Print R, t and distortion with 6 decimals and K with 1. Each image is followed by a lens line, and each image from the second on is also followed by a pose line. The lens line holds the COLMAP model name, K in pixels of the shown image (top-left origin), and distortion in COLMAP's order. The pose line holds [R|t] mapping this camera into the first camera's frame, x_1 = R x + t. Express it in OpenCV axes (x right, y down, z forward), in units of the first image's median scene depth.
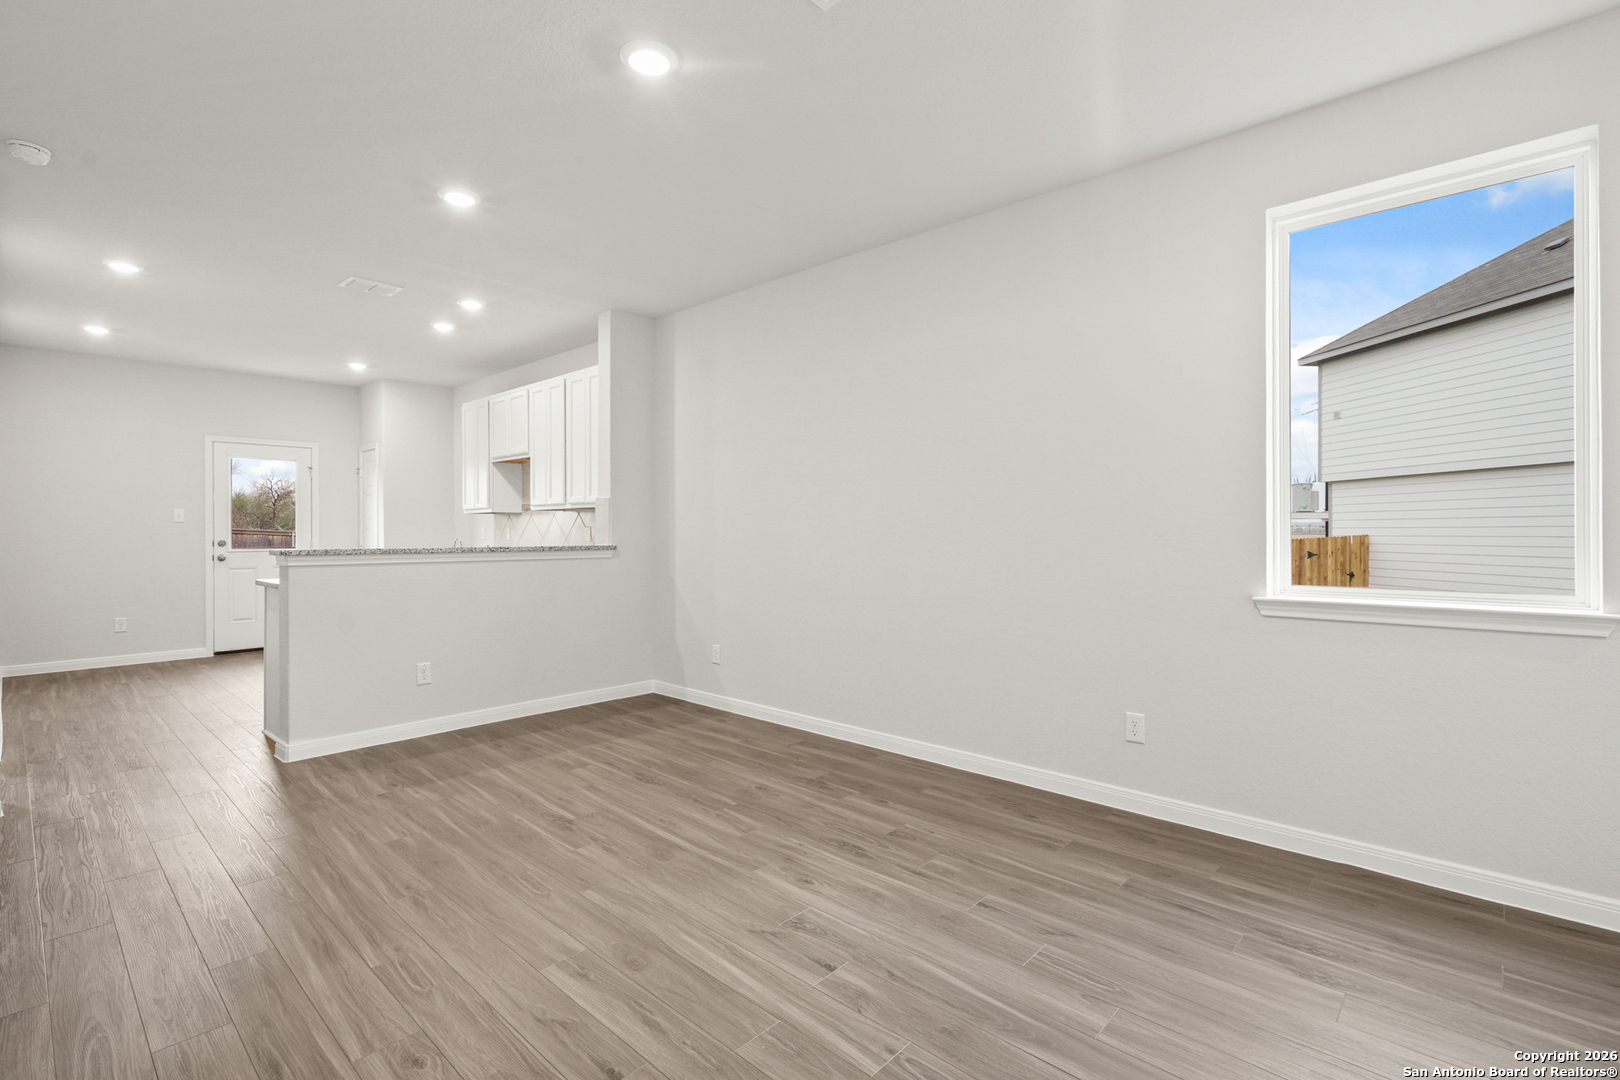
lens RADIAL K [[742.4, 0, 808.6], [0, 742.4, 529.6], [0, 0, 1]] dist [-0.005451, 0.000754]
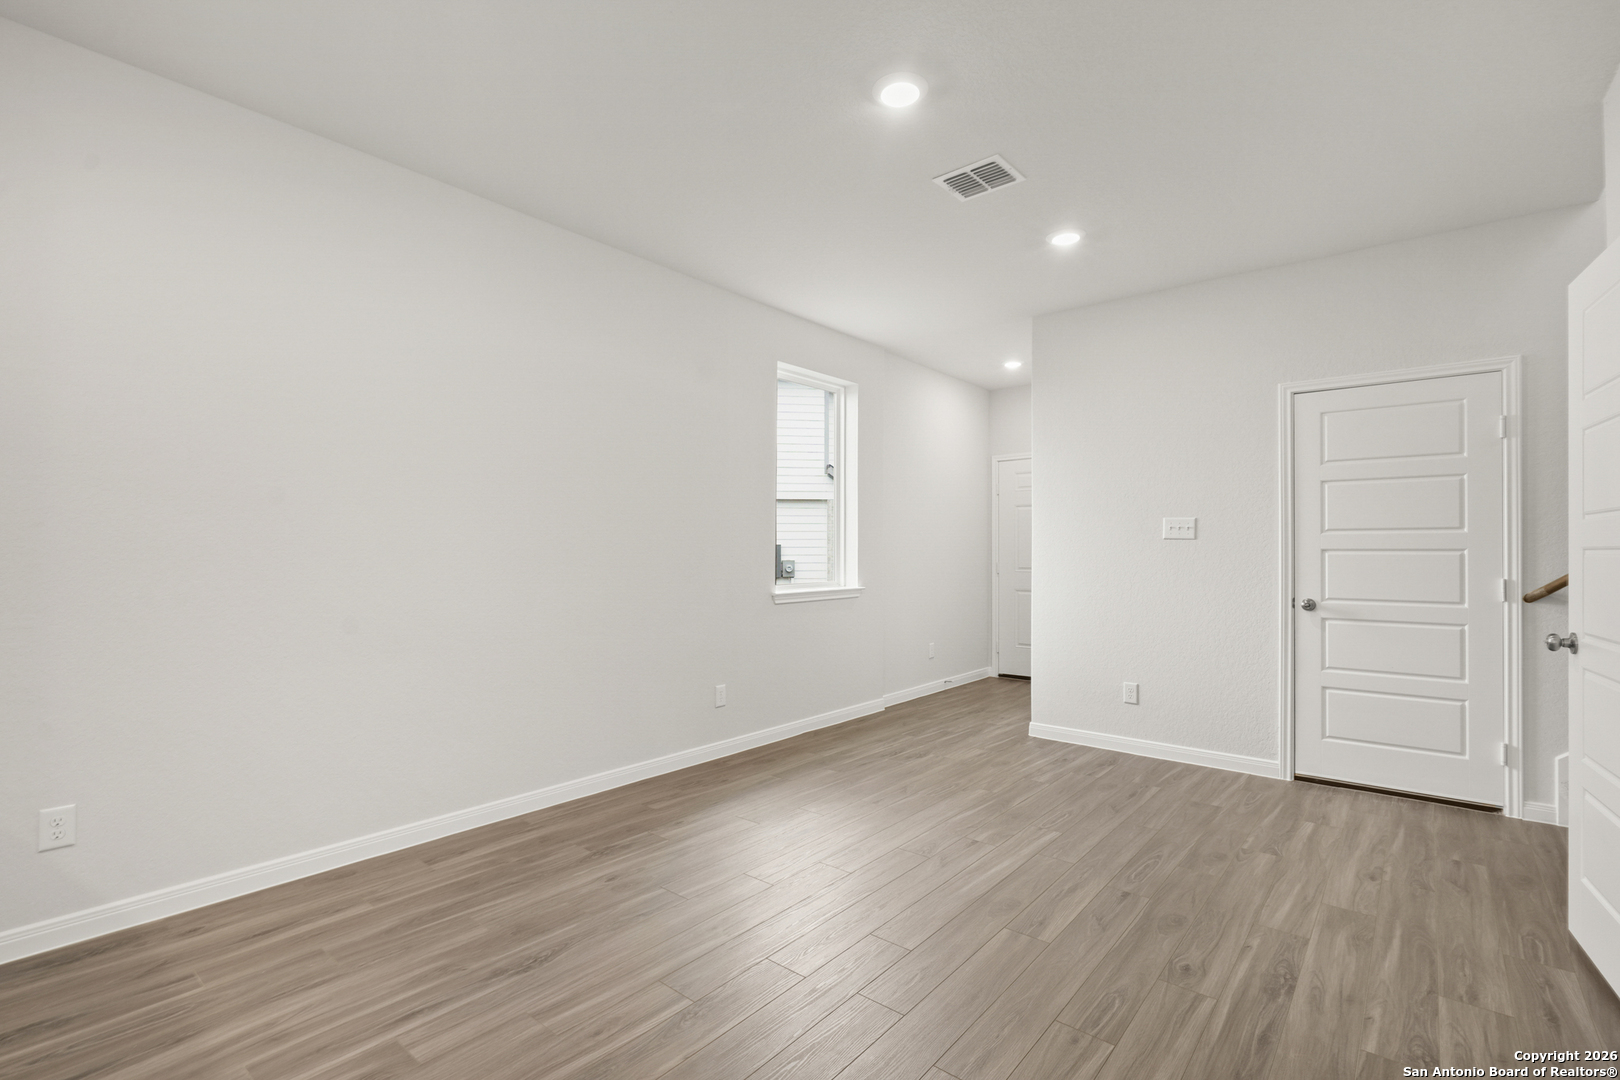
lens RADIAL K [[742.4, 0, 805.0], [0, 742.4, 538.0], [0, 0, 1]] dist [-0.005451, 0.000754]
pose [[-0.046613, 0.017089, 0.998767, -0.737762], [-0.003575, 0.999844, -0.017275, -0.000516], [-0.998907, -0.004376, -0.046545, 0.709417]]
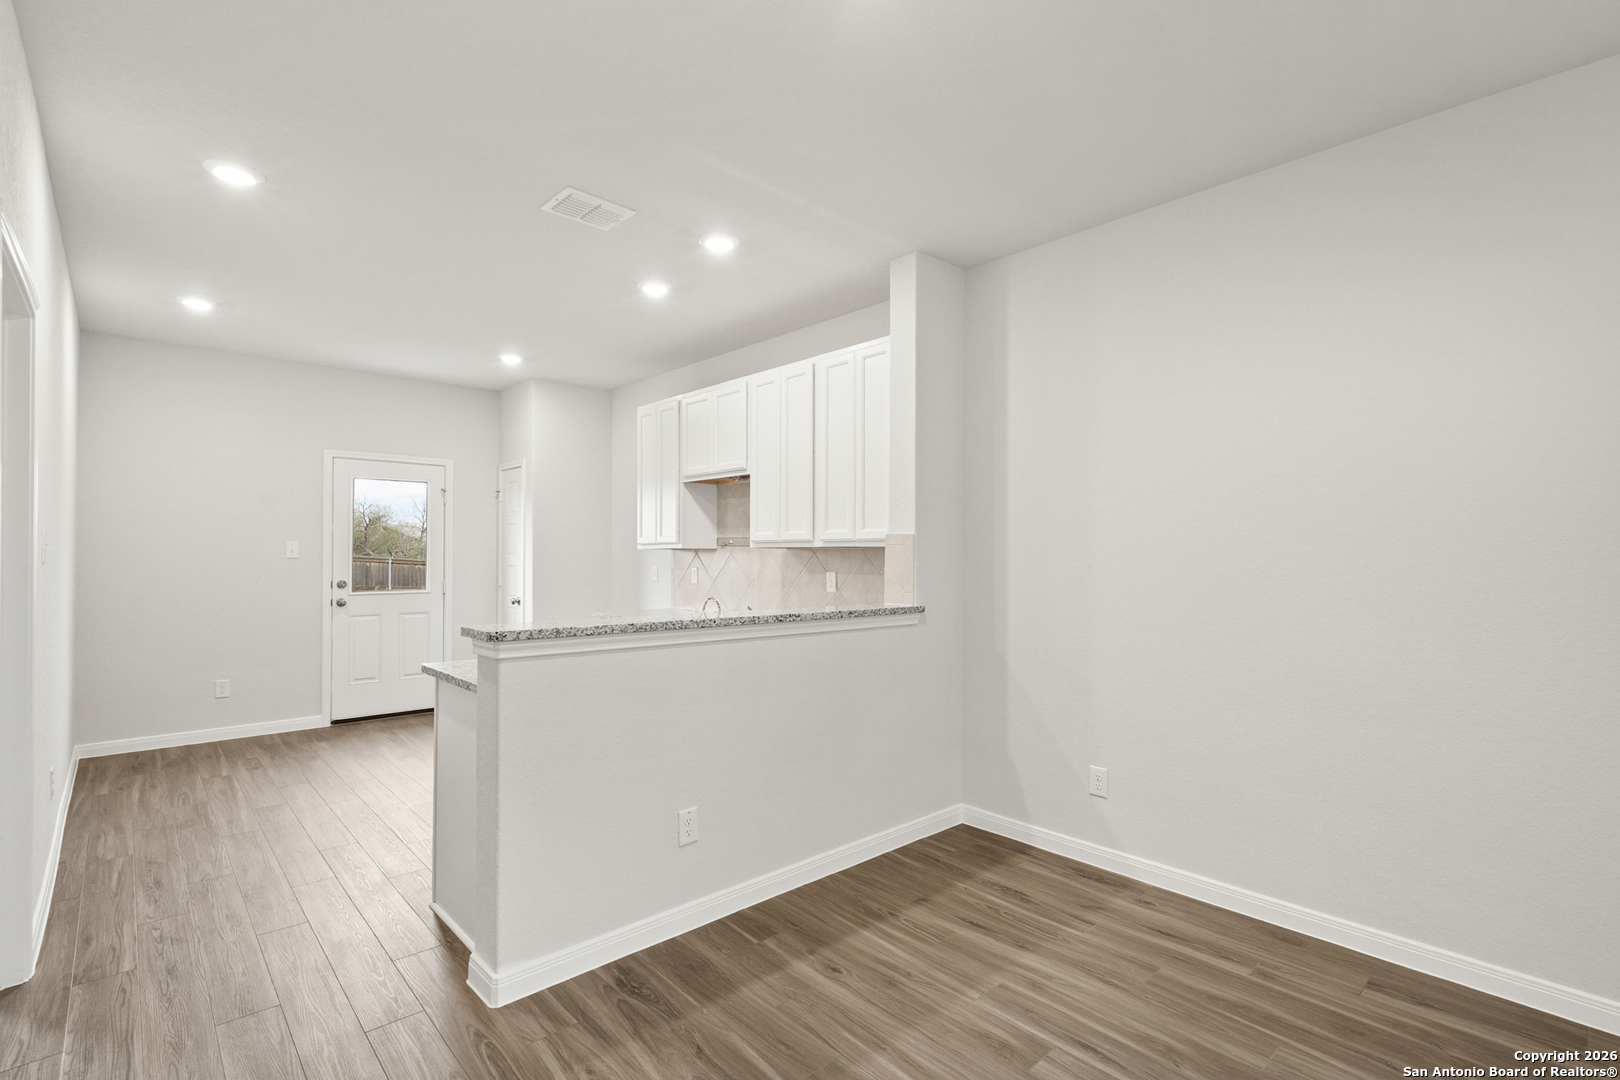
lens RADIAL K [[742.4, 0, 805.6], [0, 742.4, 547.3], [0, 0, 1]] dist [-0.005451, 0.000754]
pose [[0.996561, 0.005963, -0.082647, -0.400037], [-0.006722, 0.999938, -0.008900, -0.031274], [0.082589, 0.009425, 0.996539, 0.428011]]
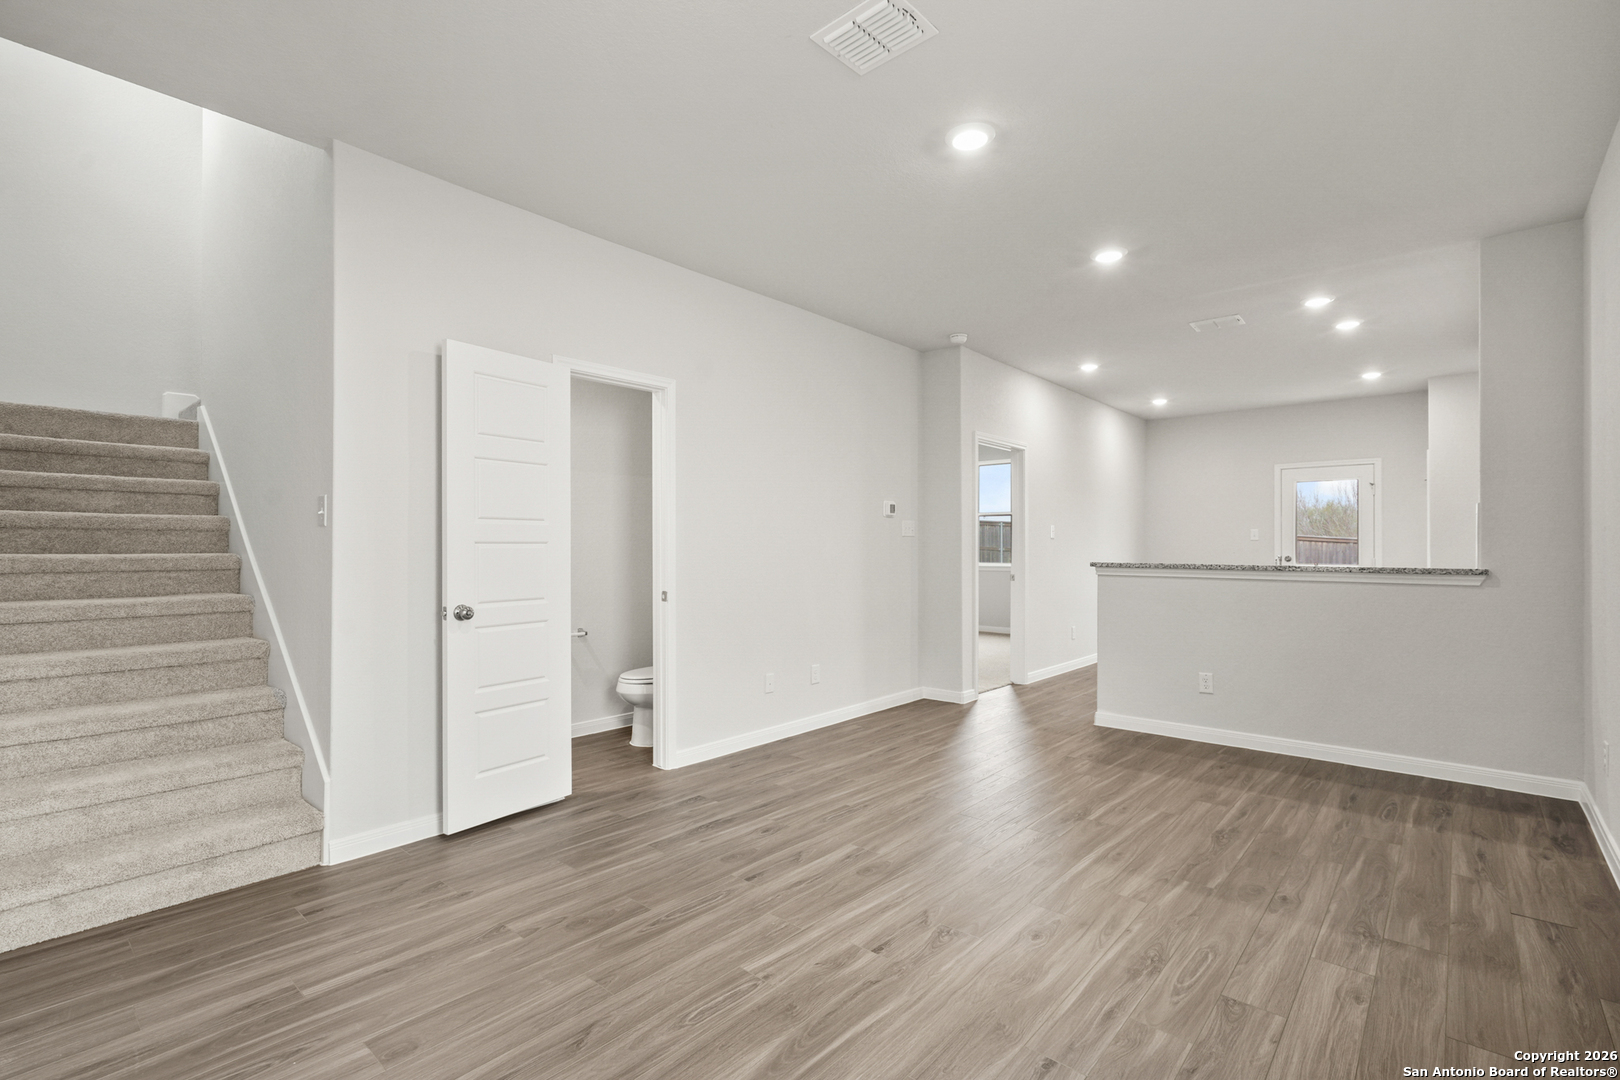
lens RADIAL K [[742.4, 0, 805.5], [0, 742.4, 542.6], [0, 0, 1]] dist [-0.005451, 0.000754]
pose [[0.022255, -0.005873, -0.999735, 0.558060], [0.000621, 0.999983, -0.005861, 0.000613], [0.999752, -0.000490, 0.022258, 0.435542]]
